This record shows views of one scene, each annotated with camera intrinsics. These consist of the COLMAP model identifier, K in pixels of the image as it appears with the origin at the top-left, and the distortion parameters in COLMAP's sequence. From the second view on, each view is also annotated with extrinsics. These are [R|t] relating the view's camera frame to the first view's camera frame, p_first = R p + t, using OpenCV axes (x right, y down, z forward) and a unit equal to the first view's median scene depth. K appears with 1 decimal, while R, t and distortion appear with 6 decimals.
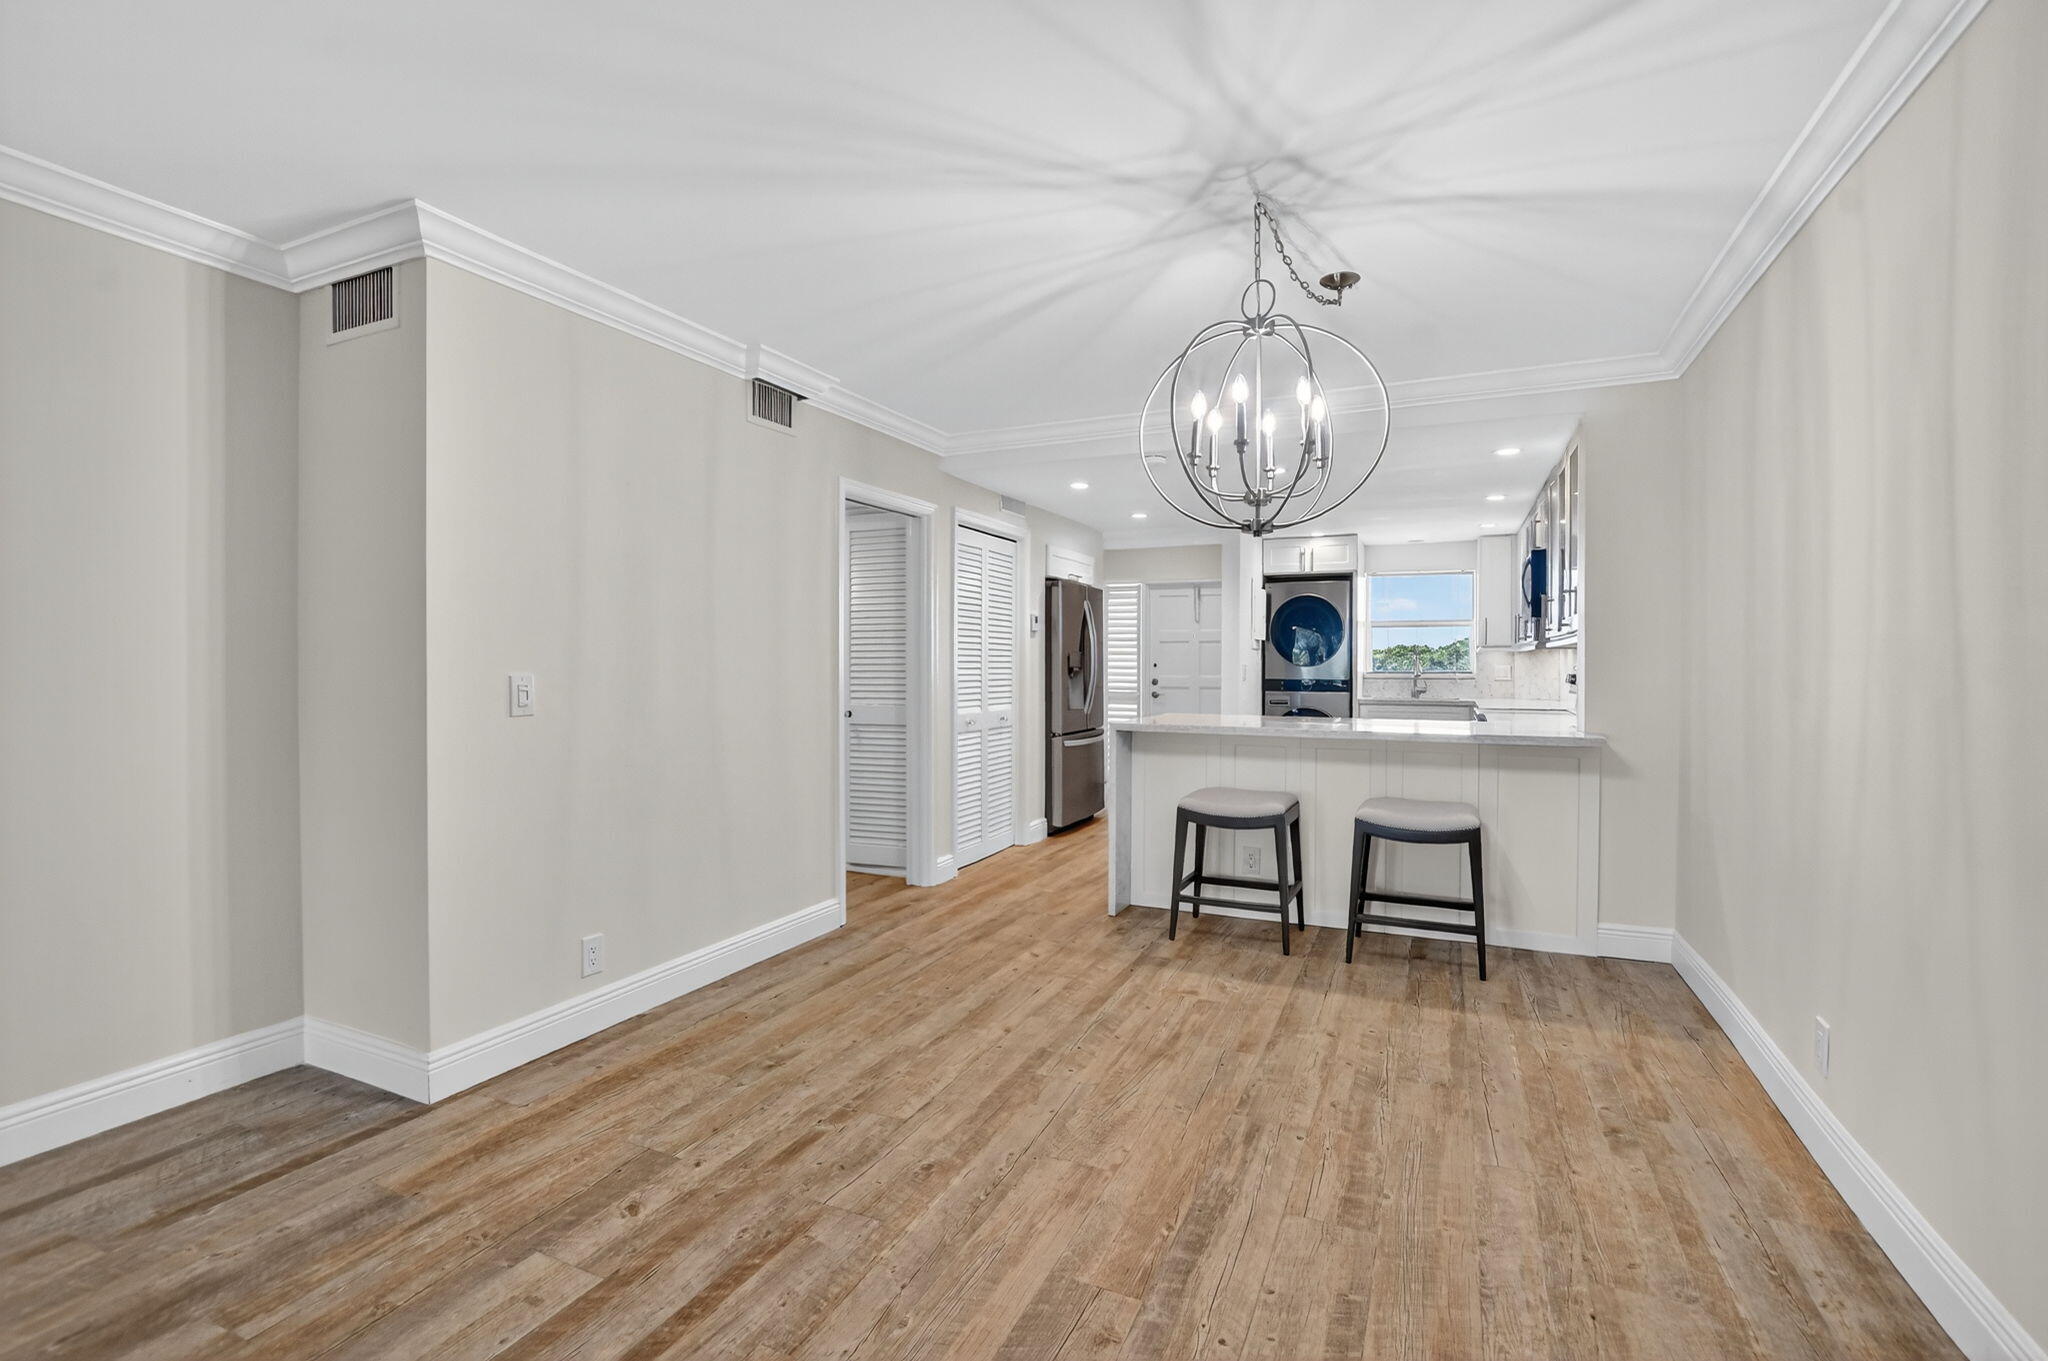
lens RADIAL K [[923.1, 0, 1019.9], [0, 923.1, 662.2], [0, 0, 1]] dist [-0.032174, 0.001633]
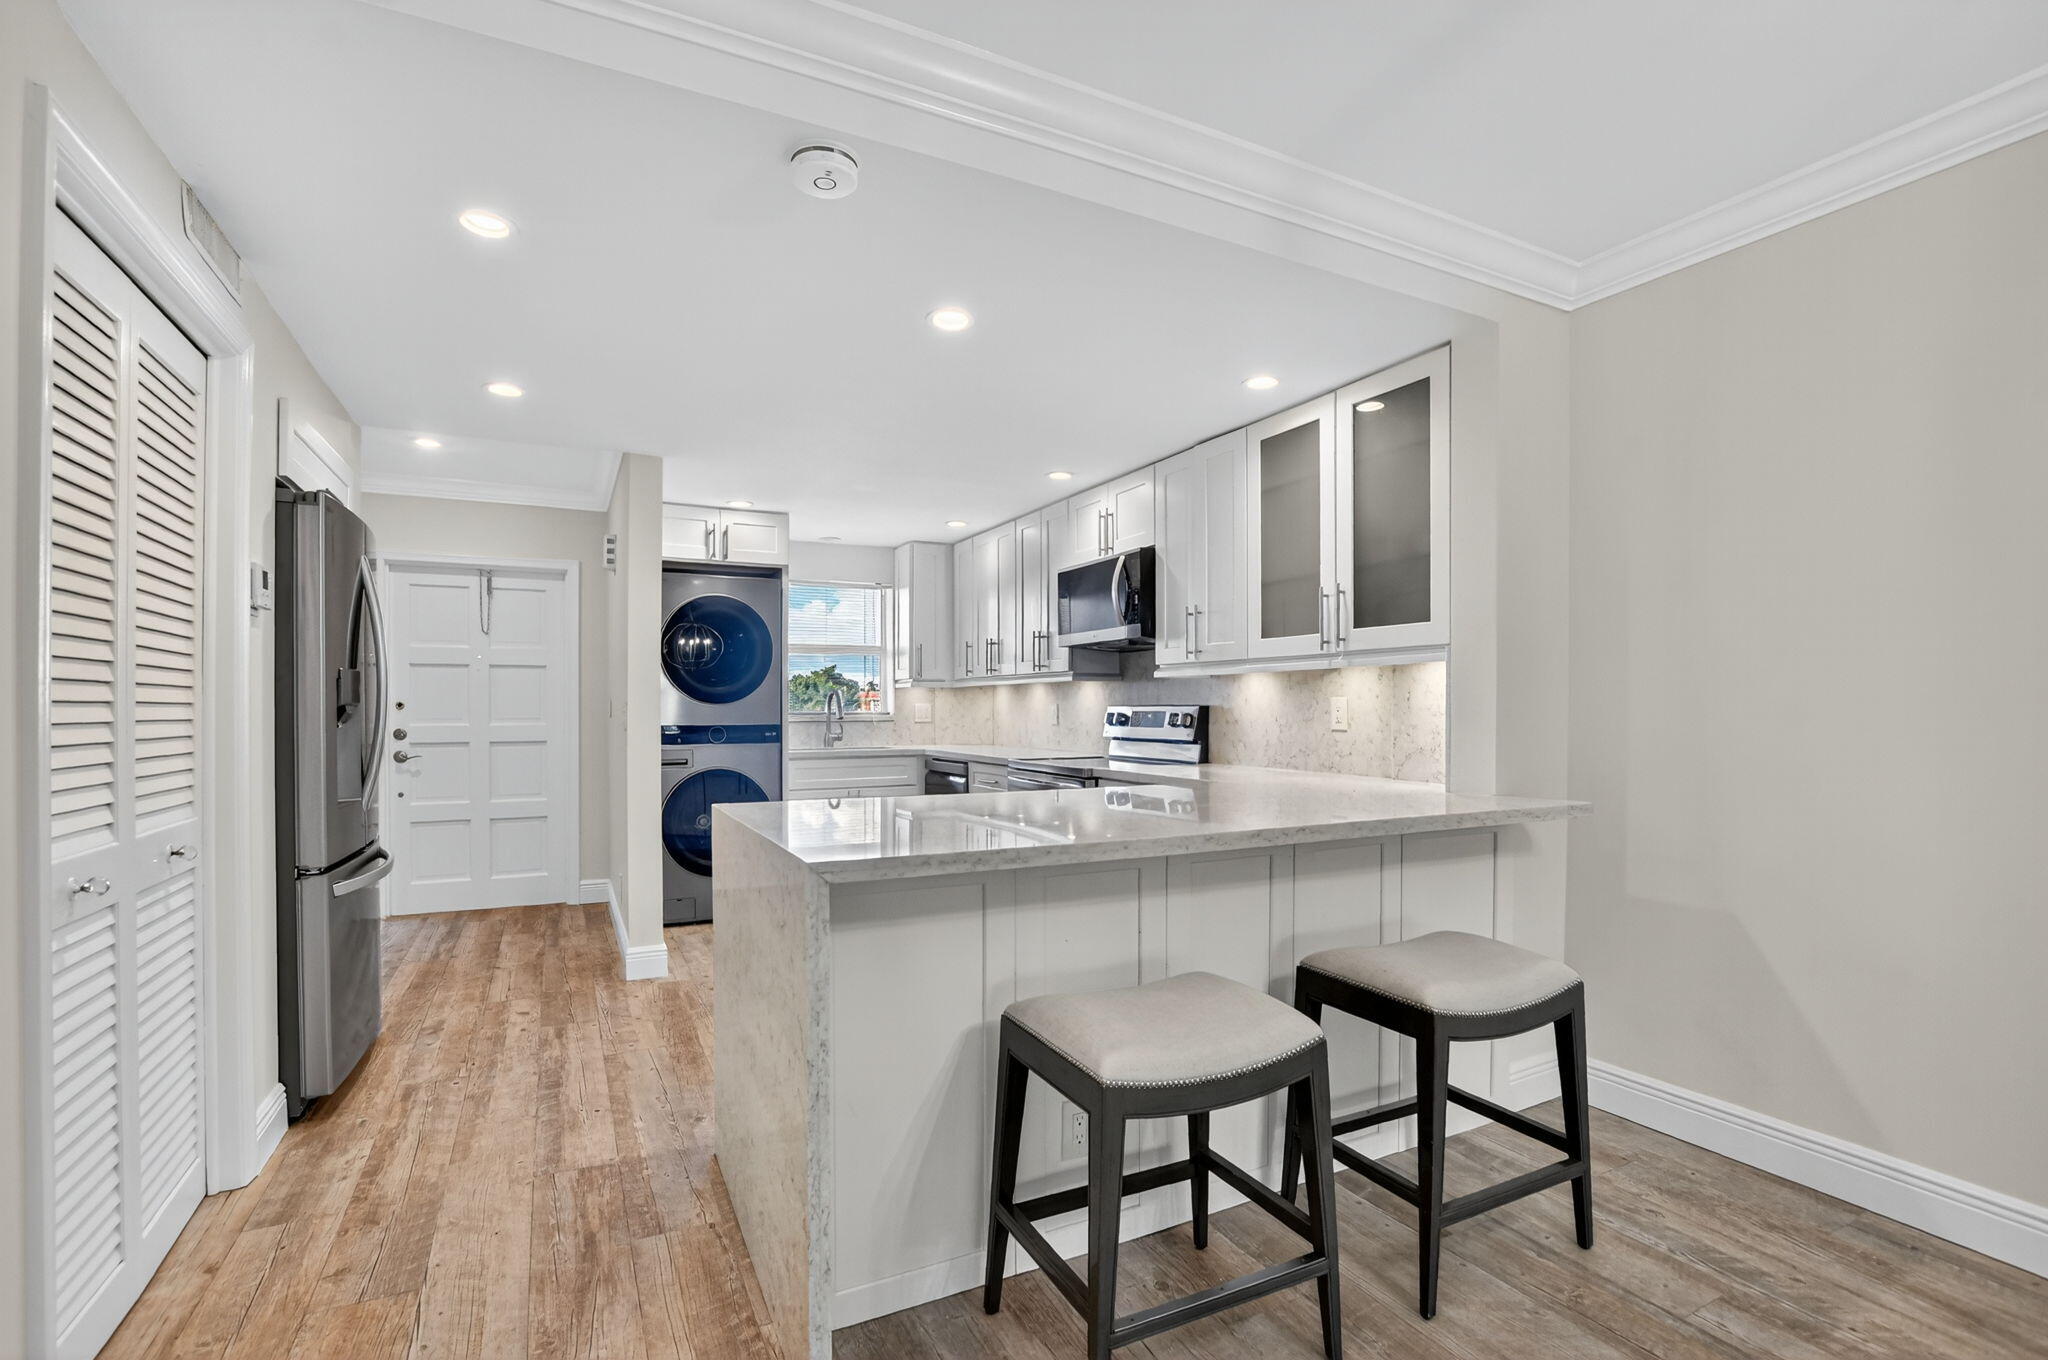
lens RADIAL K [[923.1, 0, 1028.9], [0, 923.1, 707.5], [0, 0, 1]] dist [-0.032174, 0.001633]
pose [[0.616504, -0.002343, 0.787348, -0.079586], [0.001428, 0.999997, 0.001857, 0.006487], [-0.787351, -0.000021, 0.616506, 0.514709]]
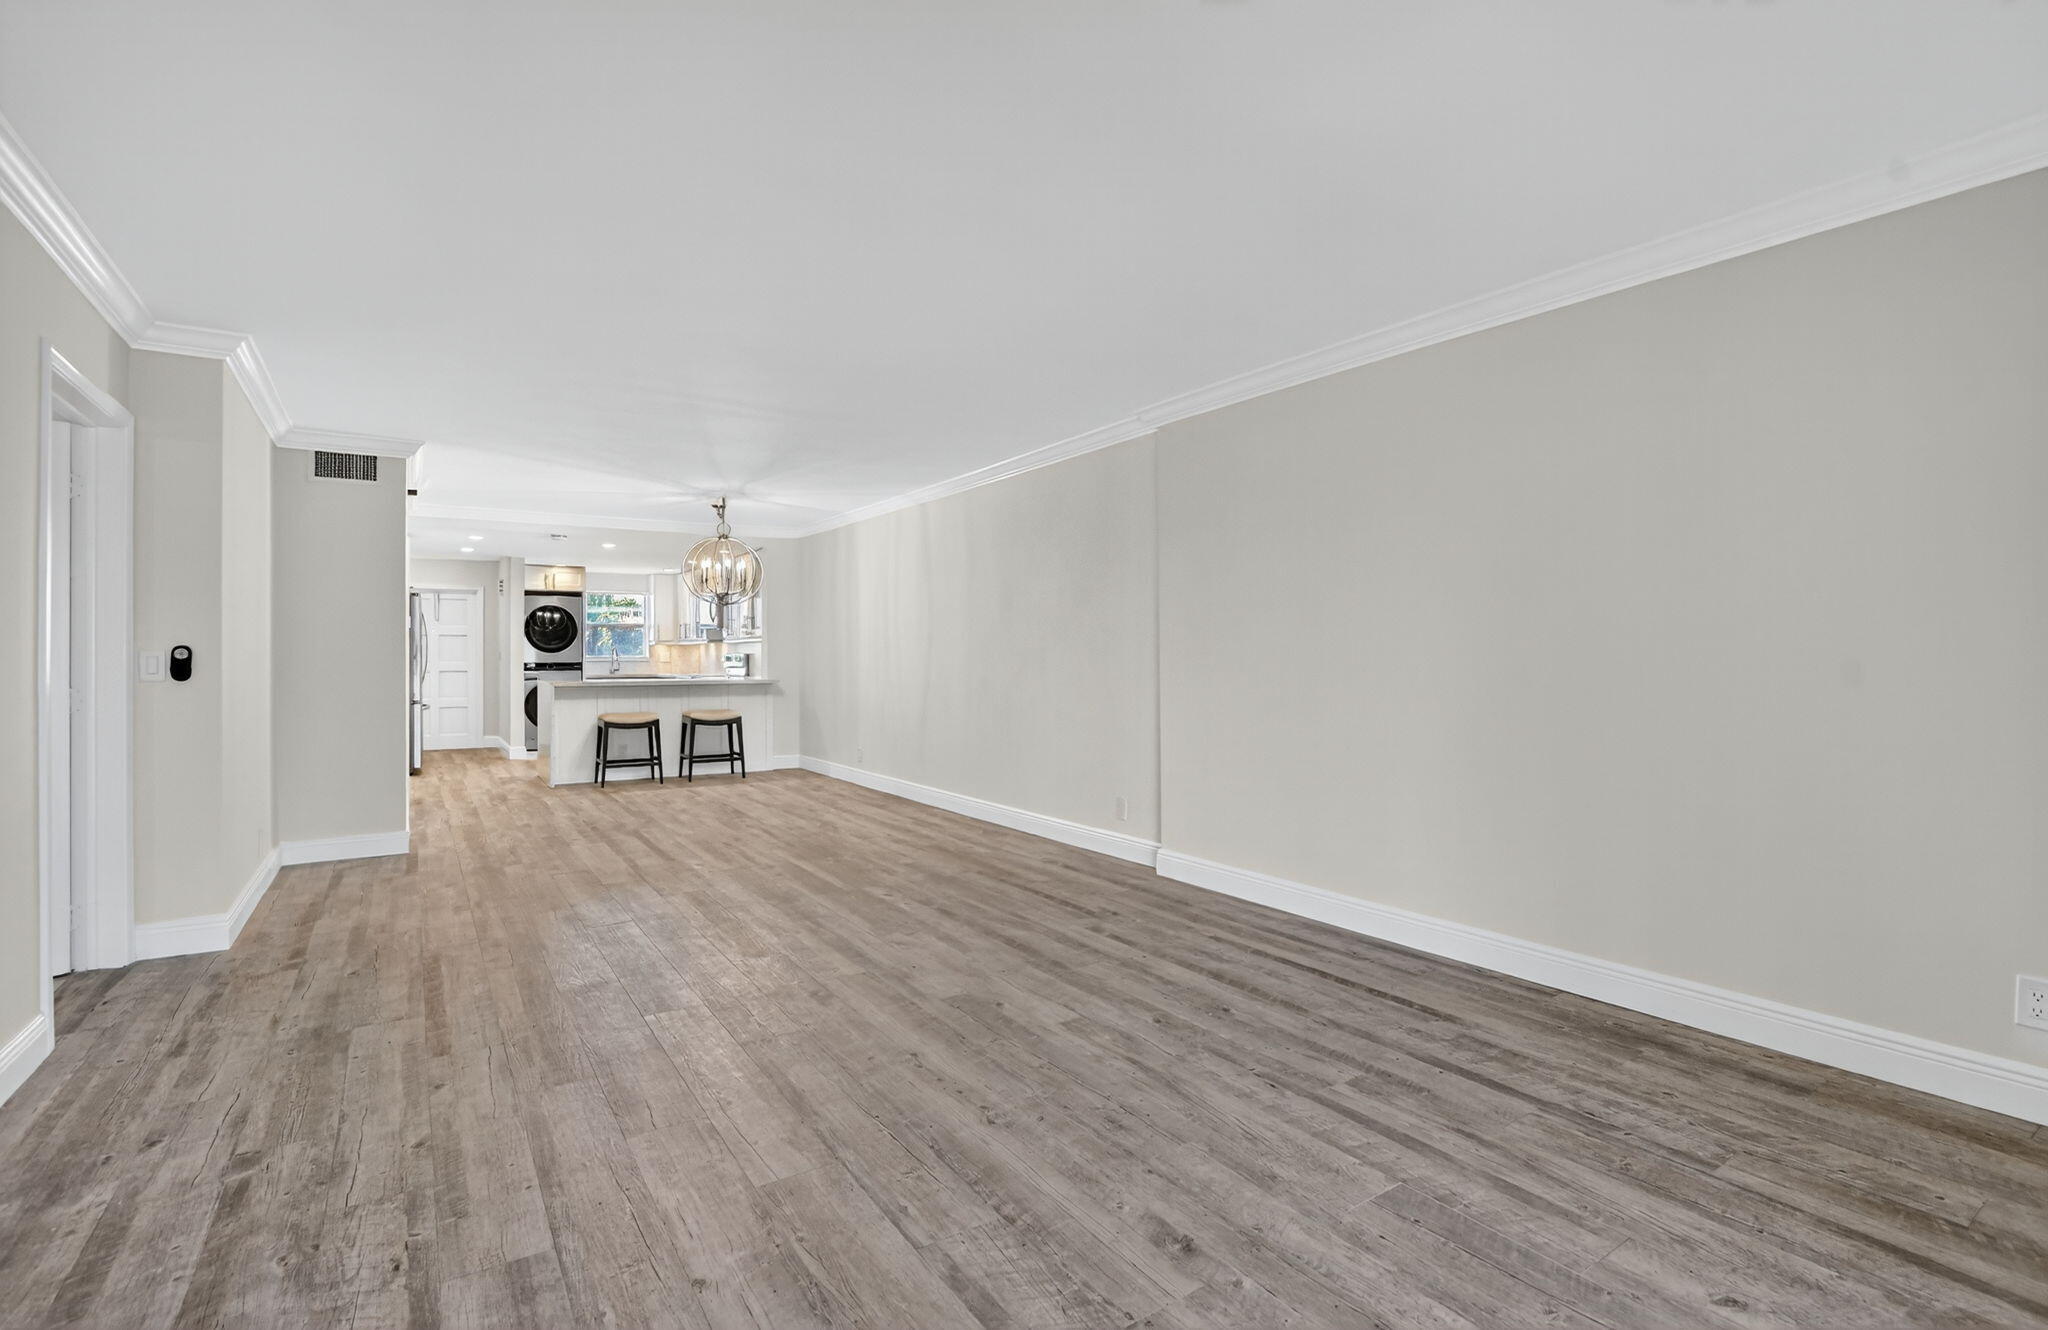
lens RADIAL K [[954.7, 0, 1025.0], [0, 954.7, 657.1], [0, 0, 1]] dist [-0.002813, 0.000116]
pose [[0.536315, -0.002675, 0.844014, -0.689064], [0.004921, 0.999988, 0.000043, 0.016429], [-0.844003, 0.004130, 0.536322, -0.553571]]
